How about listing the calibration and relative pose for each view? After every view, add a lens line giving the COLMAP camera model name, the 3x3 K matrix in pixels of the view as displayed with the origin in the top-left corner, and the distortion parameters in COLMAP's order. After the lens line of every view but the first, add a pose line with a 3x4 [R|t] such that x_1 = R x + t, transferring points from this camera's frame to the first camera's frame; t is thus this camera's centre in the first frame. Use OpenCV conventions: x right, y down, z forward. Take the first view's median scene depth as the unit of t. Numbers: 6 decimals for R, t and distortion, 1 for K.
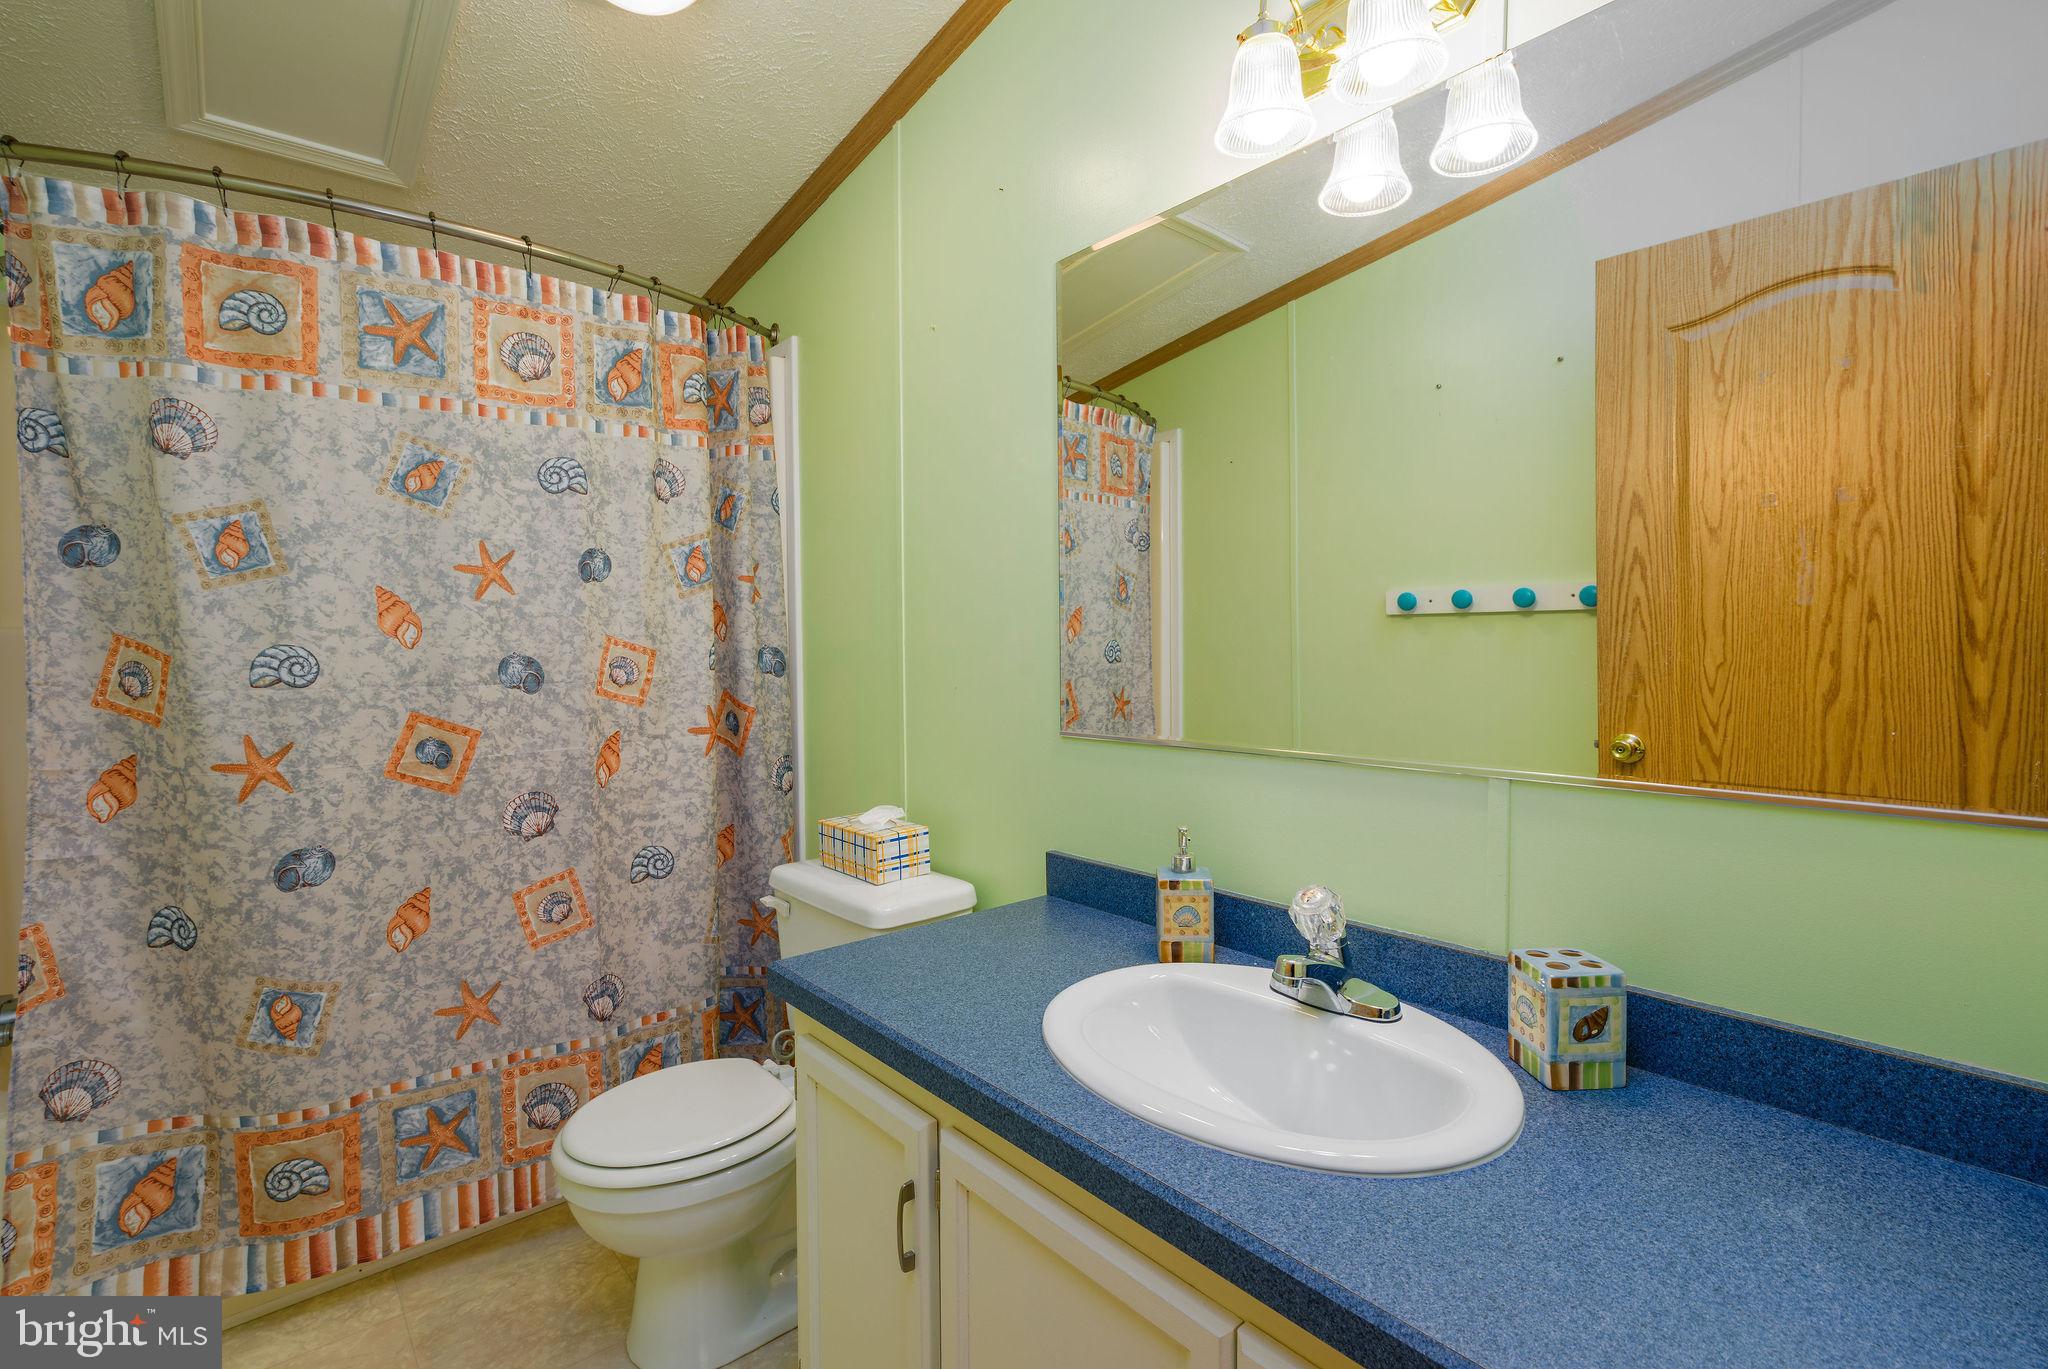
lens RADIAL K [[949.7, 0, 1023.8], [0, 949.7, 669.7], [0, 0, 1]] dist [-0.002958, -0.000981]
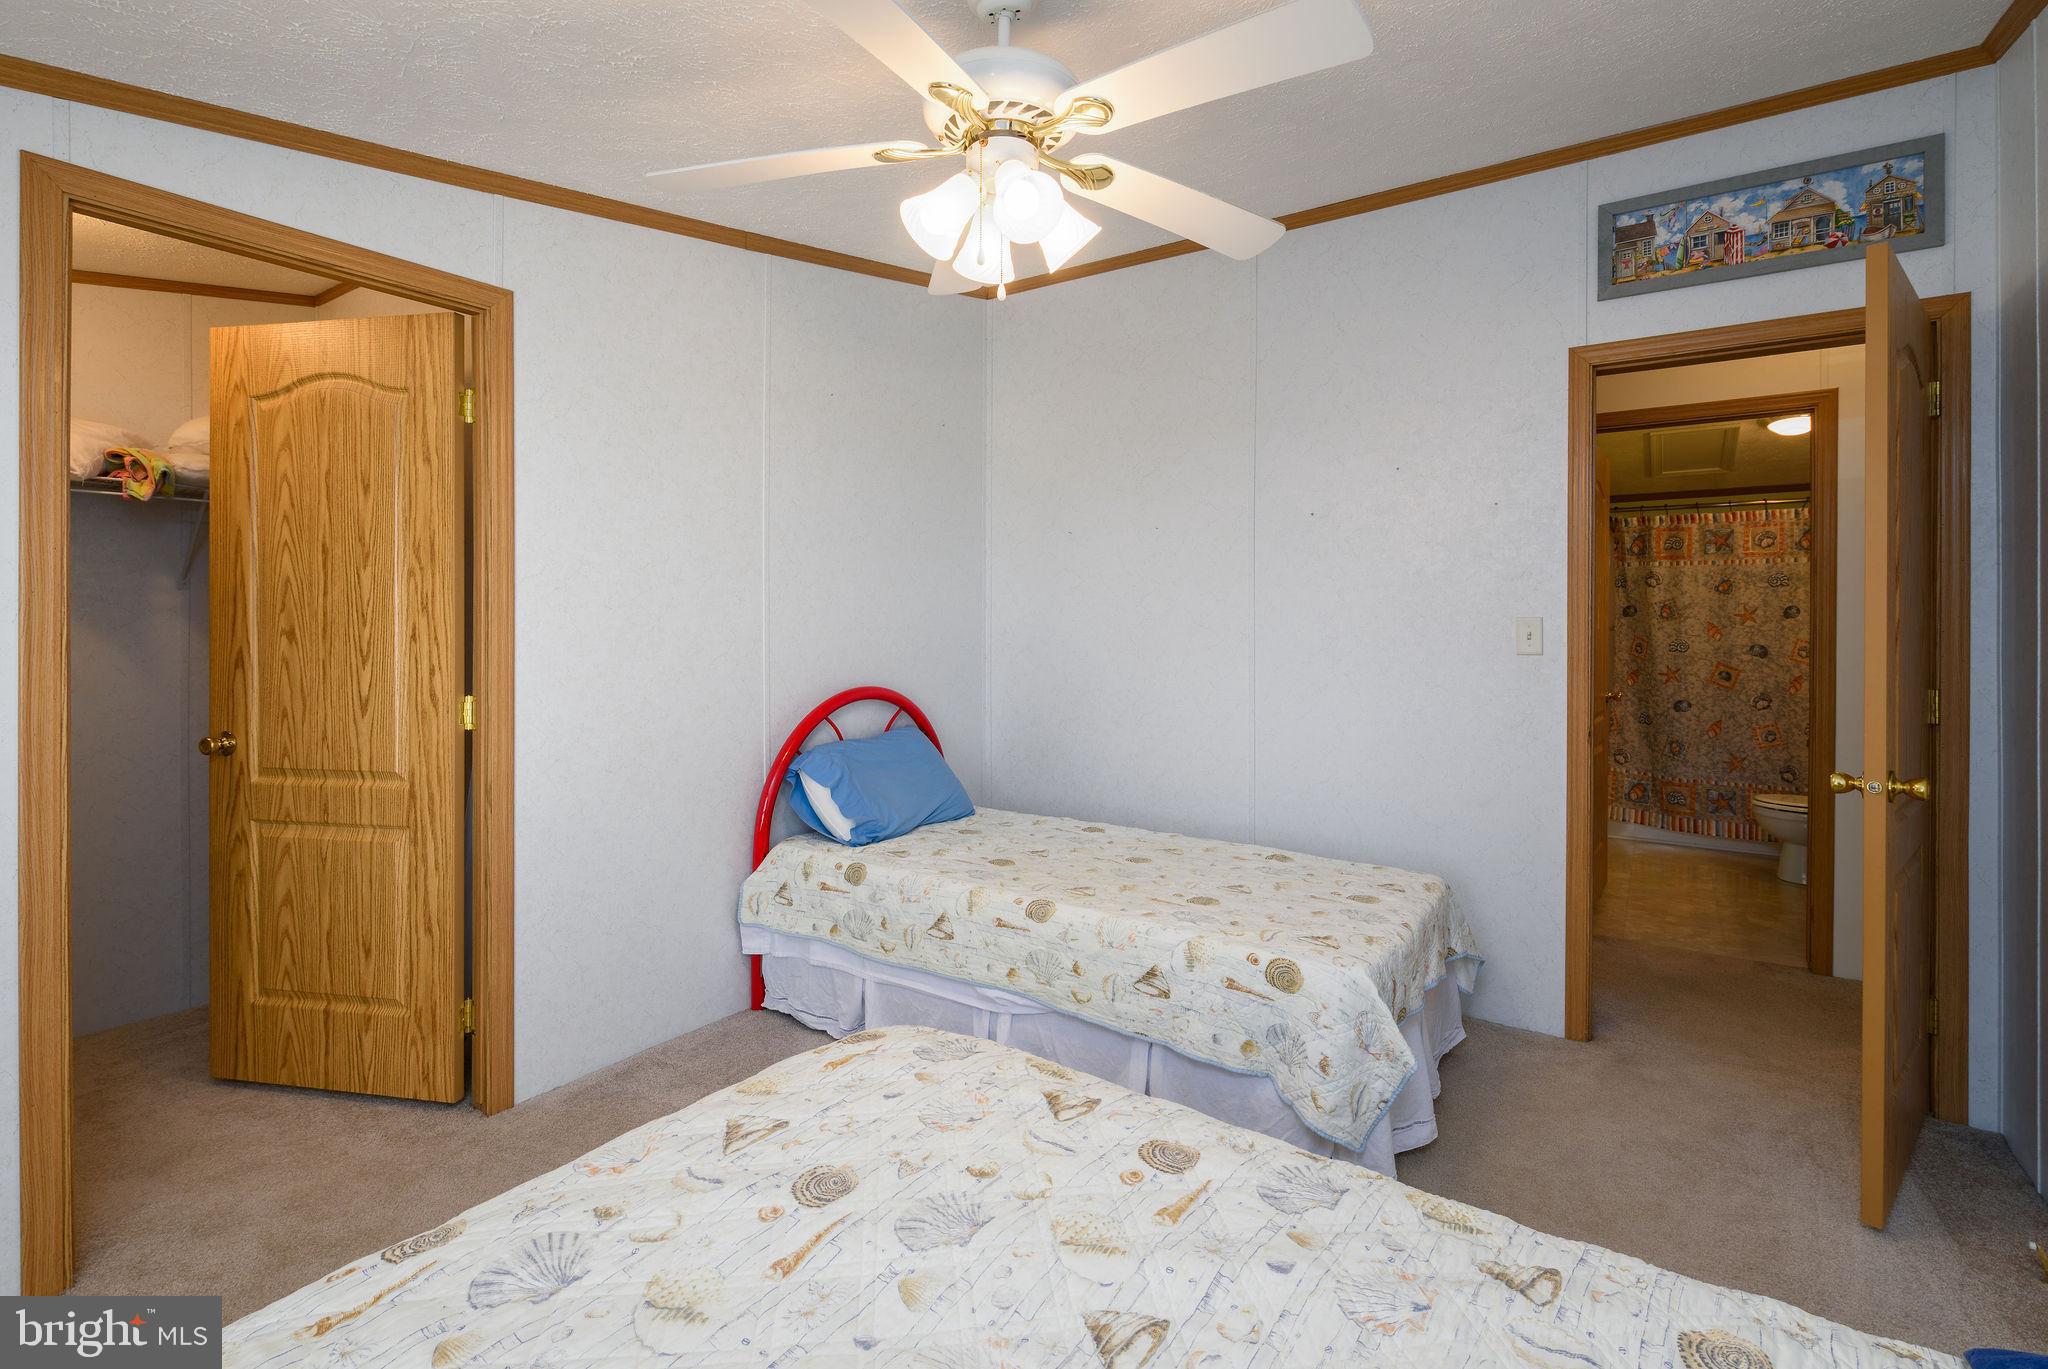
lens RADIAL K [[949.7, 0, 1016.3], [0, 949.7, 622.8], [0, 0, 1]] dist [-0.002958, -0.000981]
pose [[0.270807, 0.016061, -0.962500, 1.775456], [-0.033530, 0.999411, 0.007243, -0.029895], [0.962050, 0.030311, 0.271186, -2.124249]]
